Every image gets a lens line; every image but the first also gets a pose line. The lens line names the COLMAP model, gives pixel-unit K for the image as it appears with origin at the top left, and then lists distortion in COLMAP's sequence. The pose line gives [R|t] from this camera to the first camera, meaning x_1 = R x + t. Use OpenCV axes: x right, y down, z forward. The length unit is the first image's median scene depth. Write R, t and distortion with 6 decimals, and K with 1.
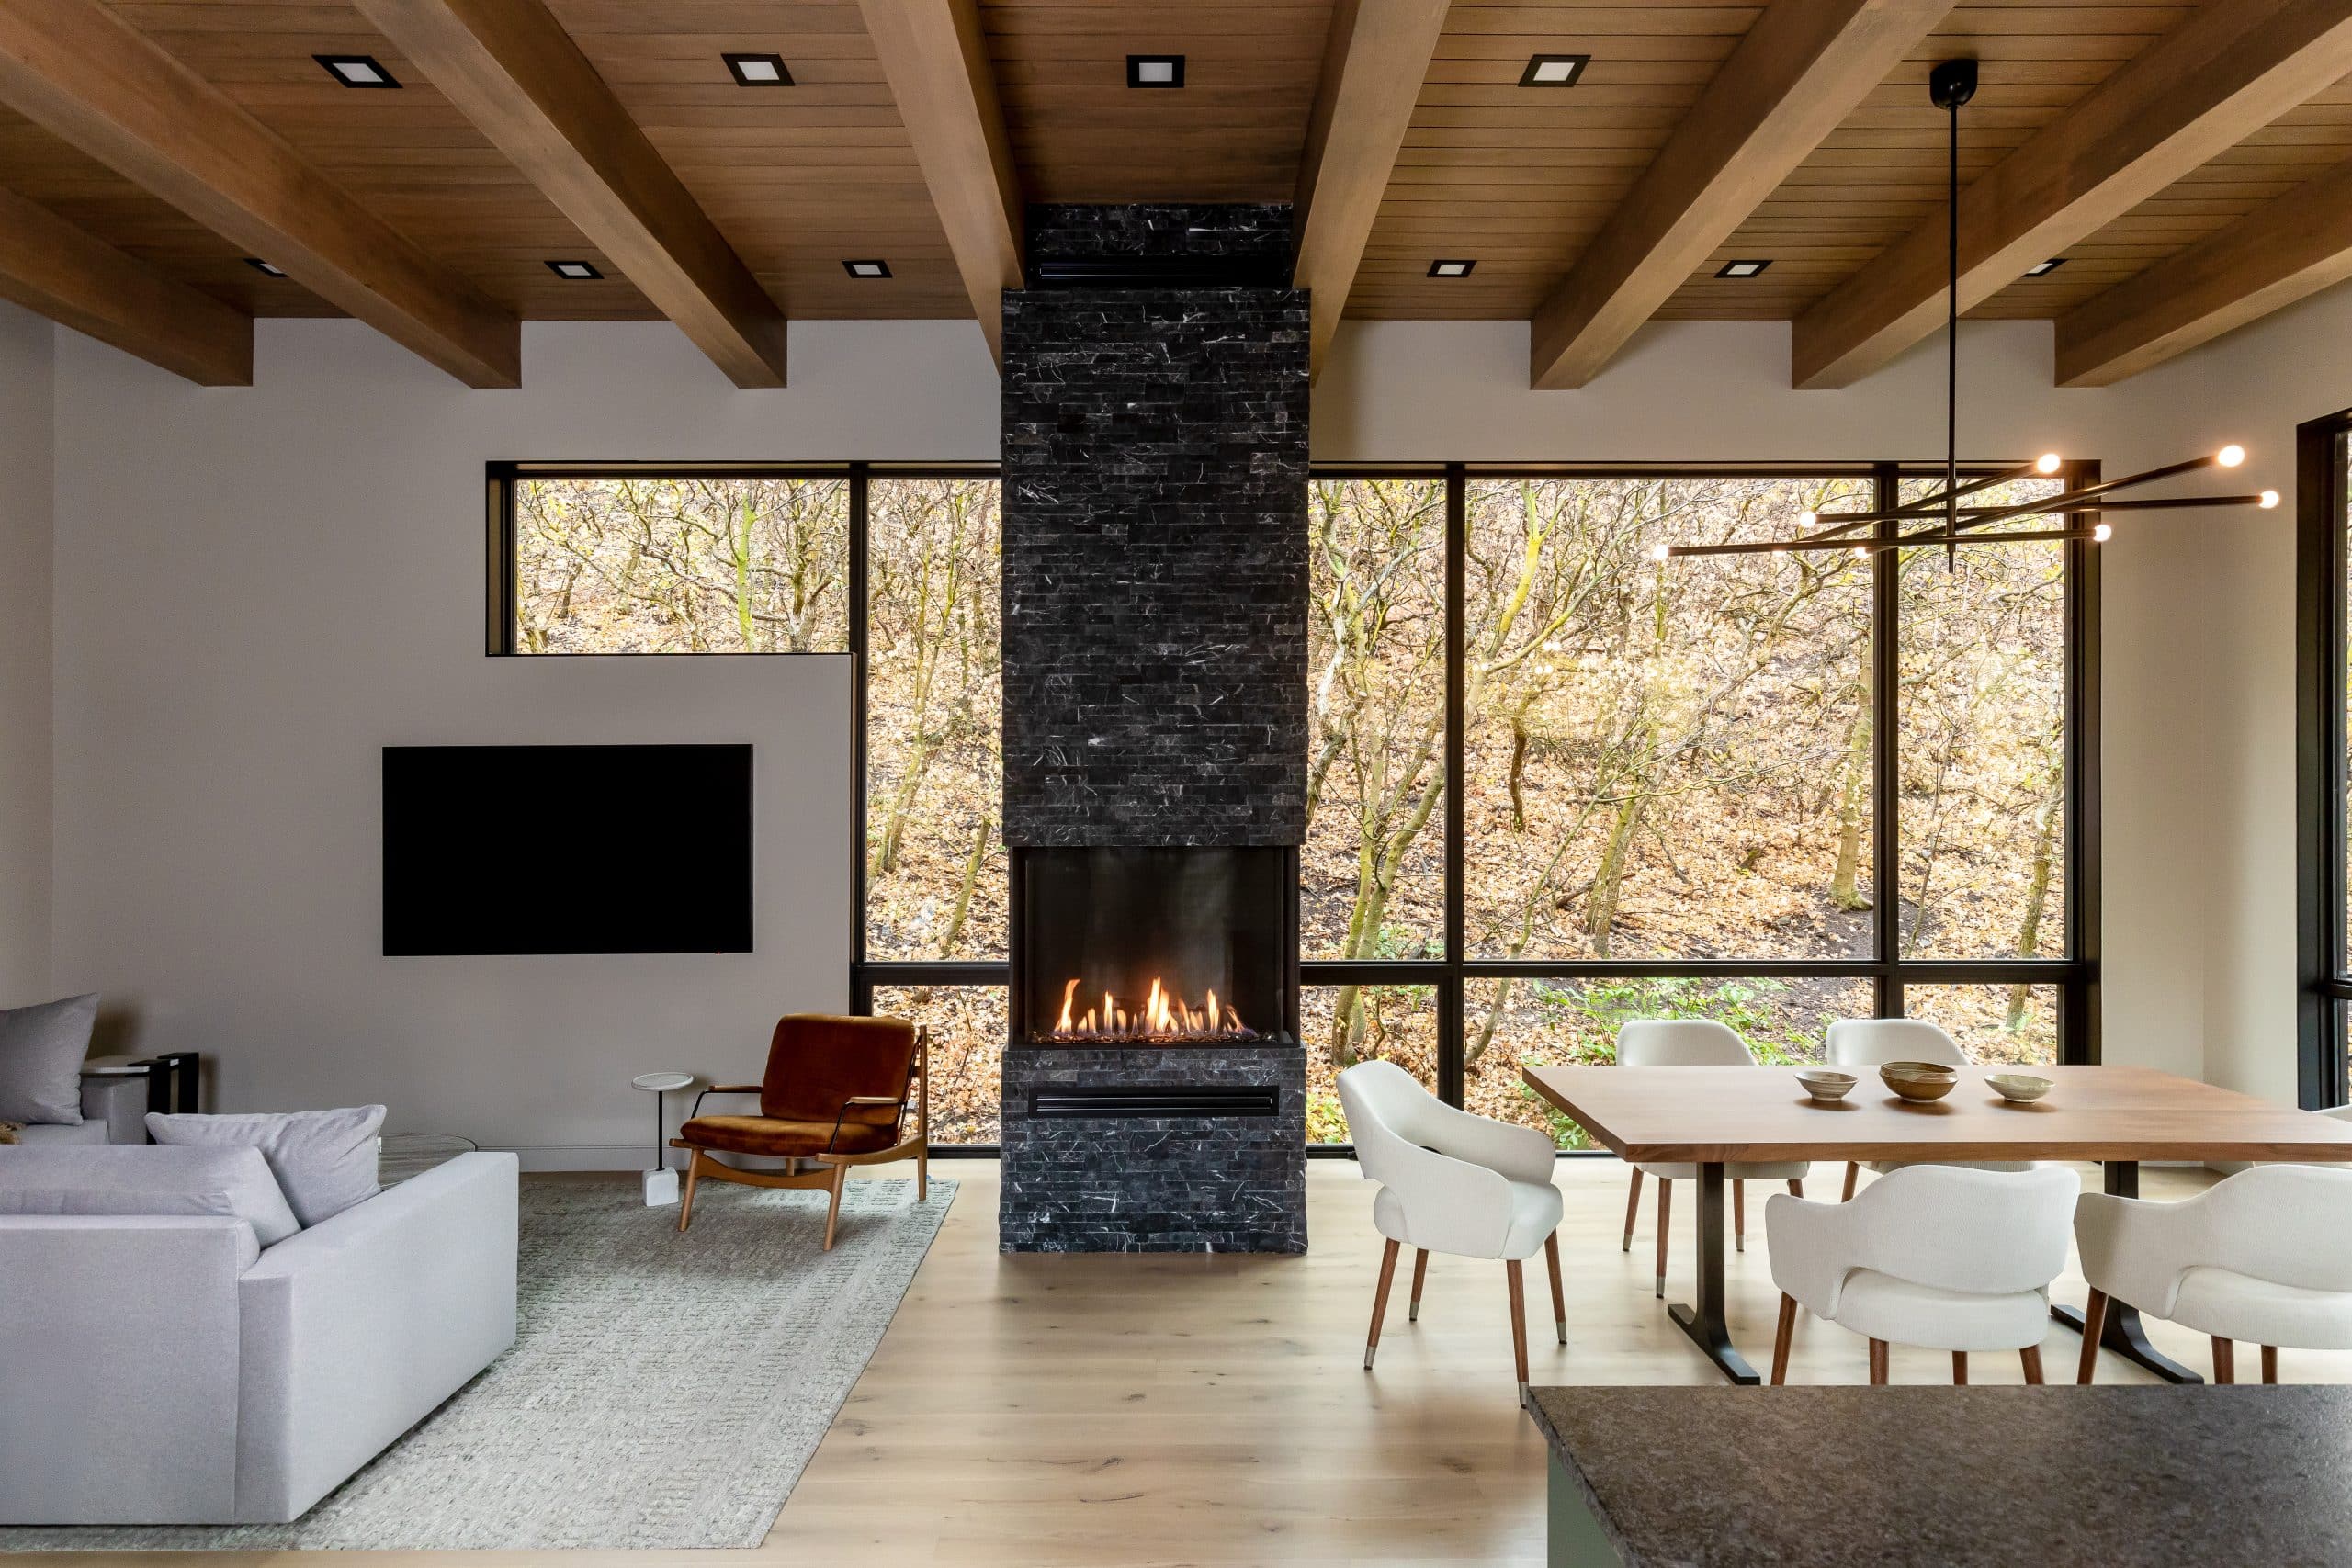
lens RADIAL K [[1319.3, 0, 1167.6], [0, 1319.3, 811.3], [0, 0, 1]] dist [0.011019, -0.002182]
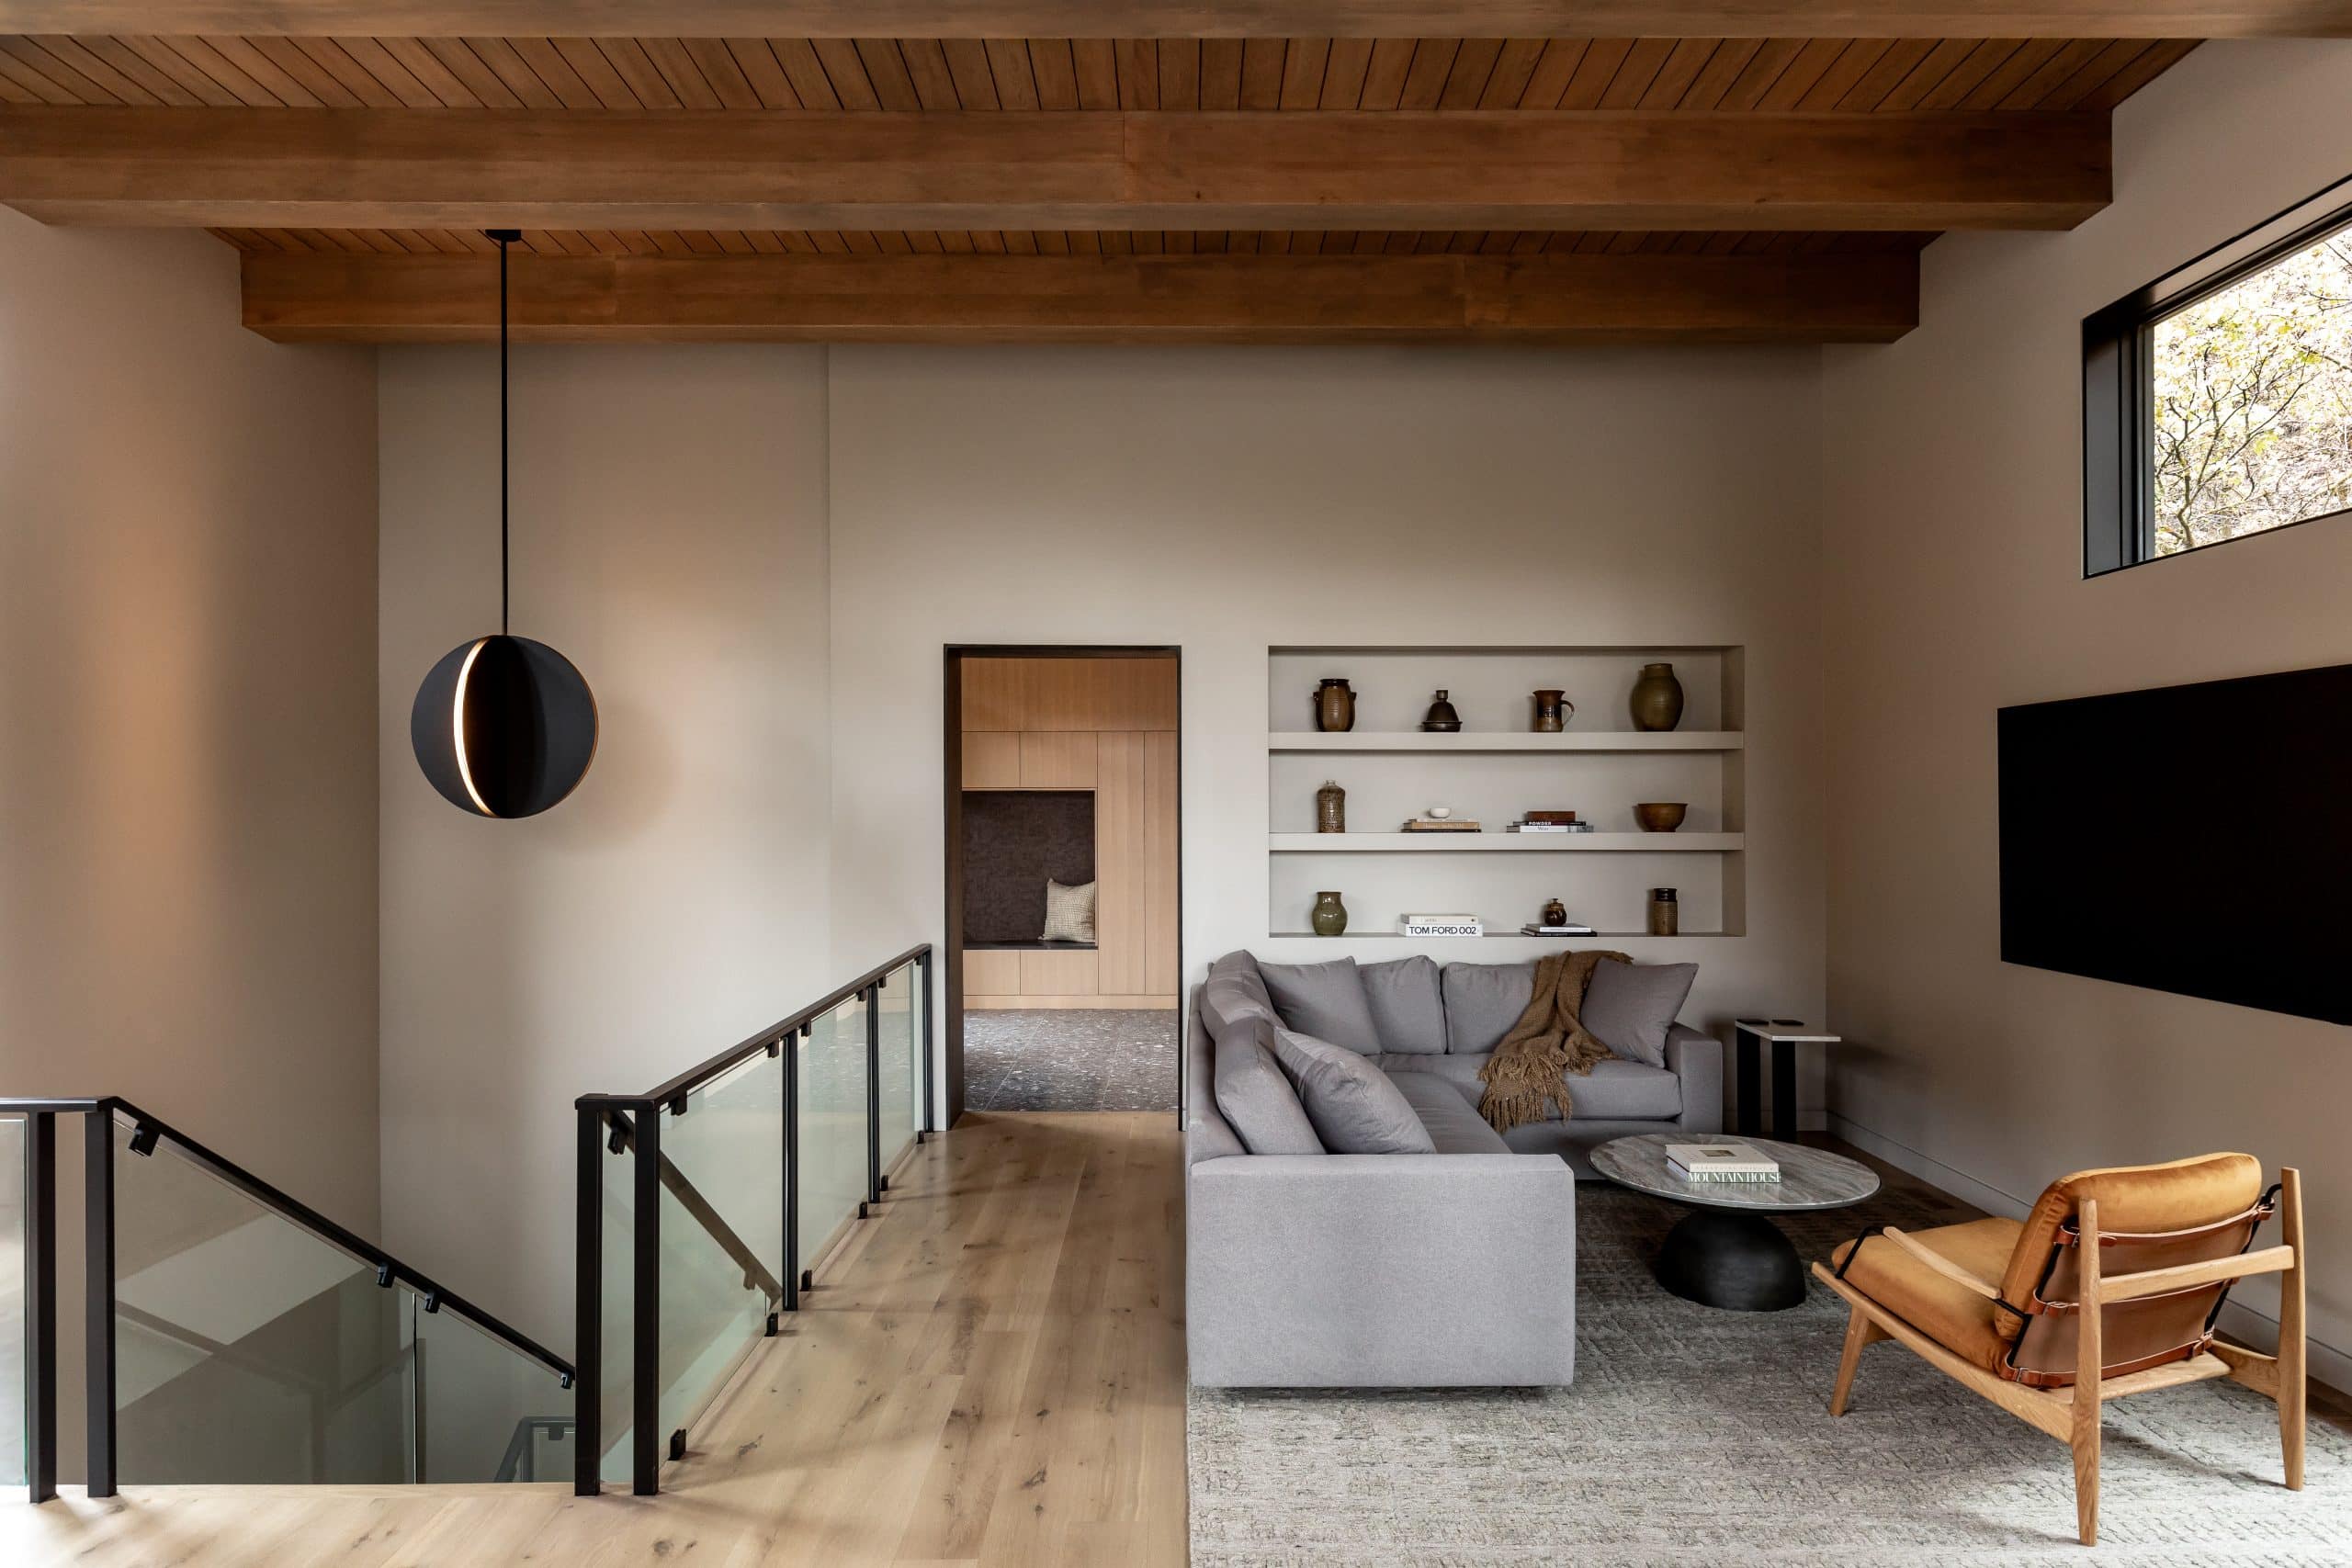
lens RADIAL K [[1386.1, 0, 1186.5], [0, 1386.1, 810.4], [0, 0, 1]] dist [0.007693, -0.003596]
pose [[-0.005264, 0.008487, -0.999950, 0.341532], [0.001638, 0.999963, 0.008478, 0.009518], [0.999985, -0.001593, -0.005278, 0.605019]]
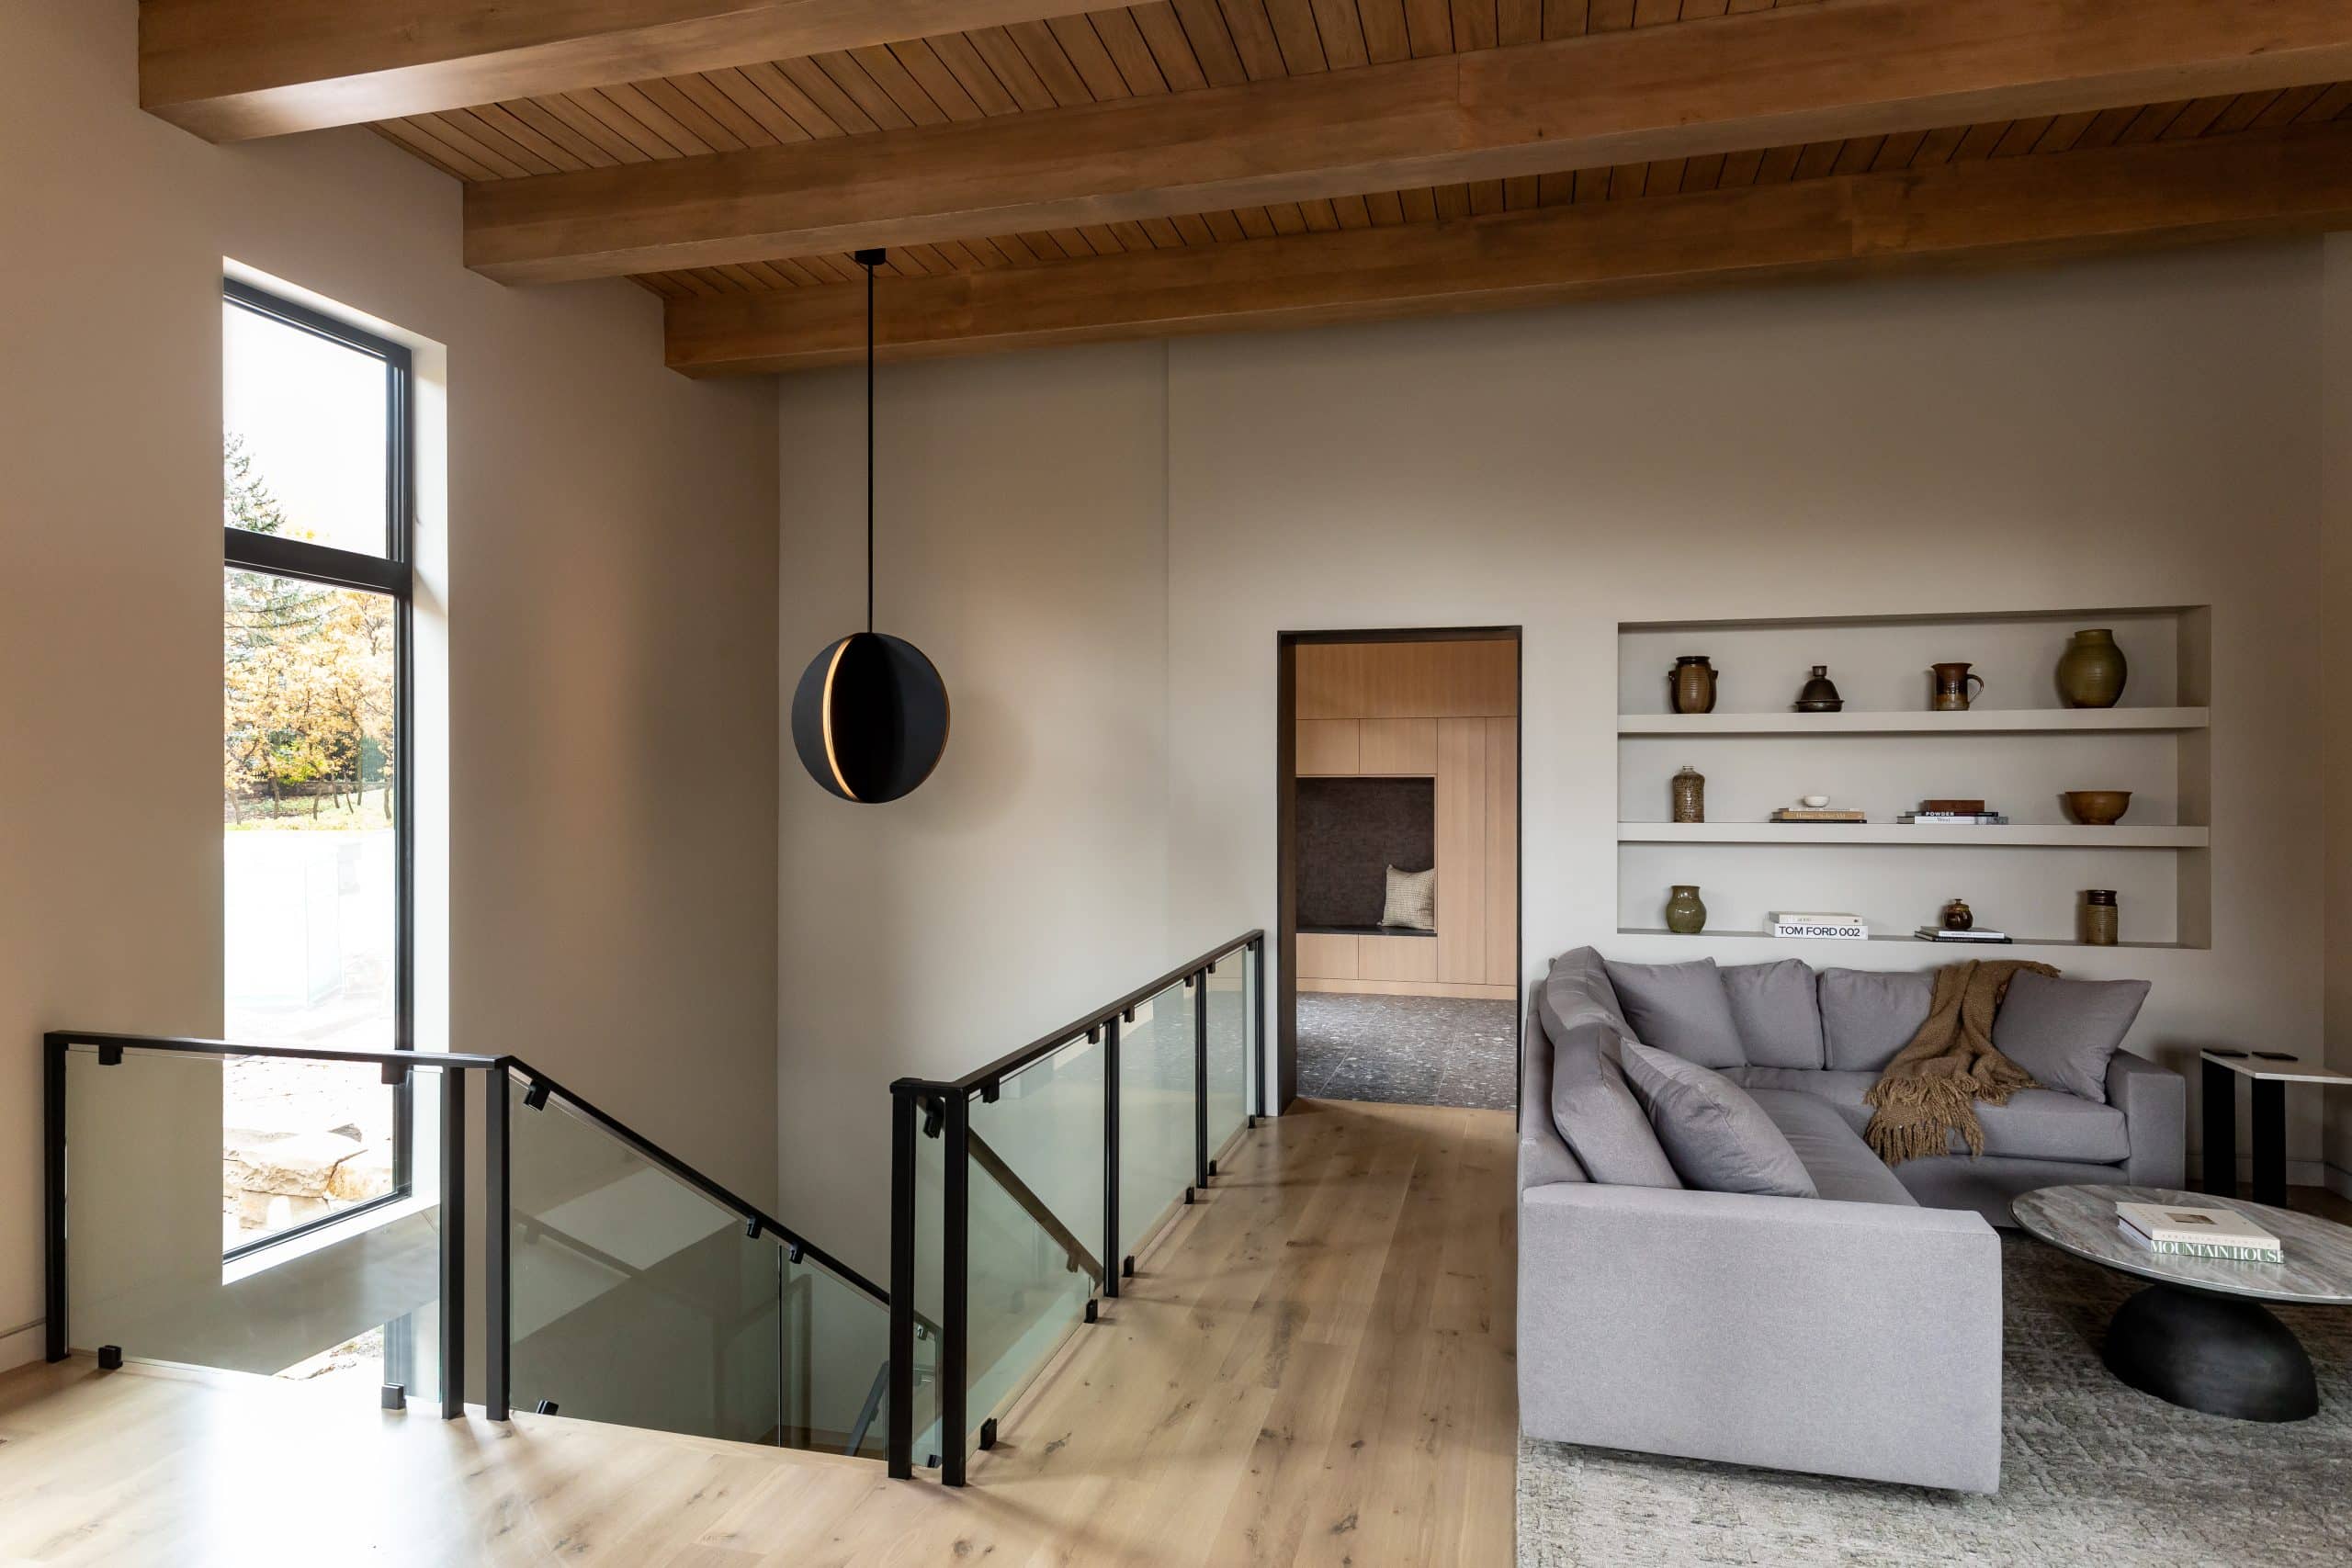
lens RADIAL K [[1319.3, 0, 1186.8], [0, 1319.3, 797.4], [0, 0, 1]] dist [0.011019, -0.002182]
pose [[-0.260187, 0.009037, -0.965516, 0.259802], [-0.000066, 0.999956, 0.009378, 0.009211], [0.965558, 0.002504, -0.260175, 0.612077]]
